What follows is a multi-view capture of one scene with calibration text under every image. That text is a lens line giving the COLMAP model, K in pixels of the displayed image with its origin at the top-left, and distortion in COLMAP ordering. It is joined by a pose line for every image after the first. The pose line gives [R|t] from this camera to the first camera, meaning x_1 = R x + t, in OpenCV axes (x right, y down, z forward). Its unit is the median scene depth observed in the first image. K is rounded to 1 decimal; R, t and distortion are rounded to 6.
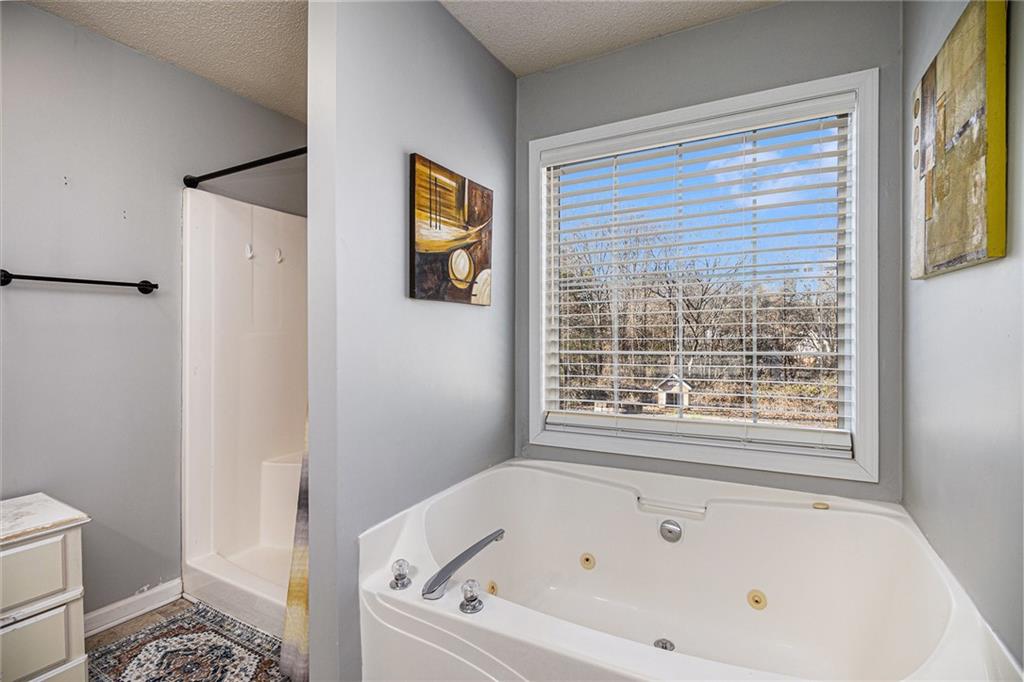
lens RADIAL K [[477.3, 0, 525.4], [0, 477.3, 336.7], [0, 0, 1]] dist [0.014652, -0.014195]
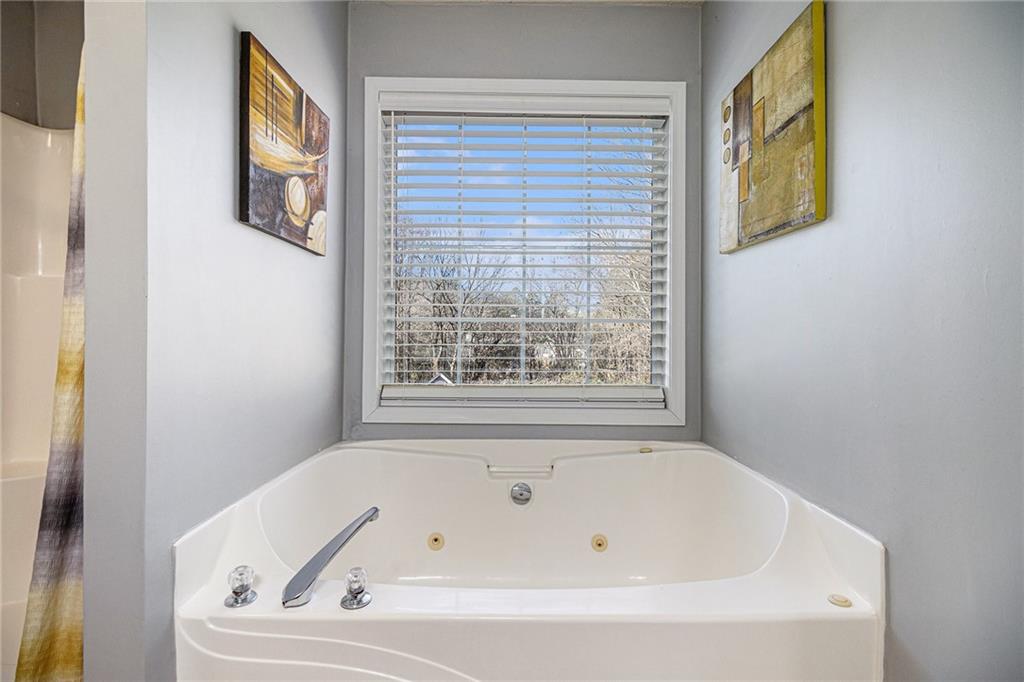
lens RADIAL K [[477.3, 0, 525.4], [0, 477.3, 336.7], [0, 0, 1]] dist [0.014652, -0.014195]
pose [[0.888130, 0.011109, 0.459458, -0.177169], [-0.010521, 0.999937, -0.003840, 0.091975], [-0.459472, -0.001423, 0.888191, 0.120621]]
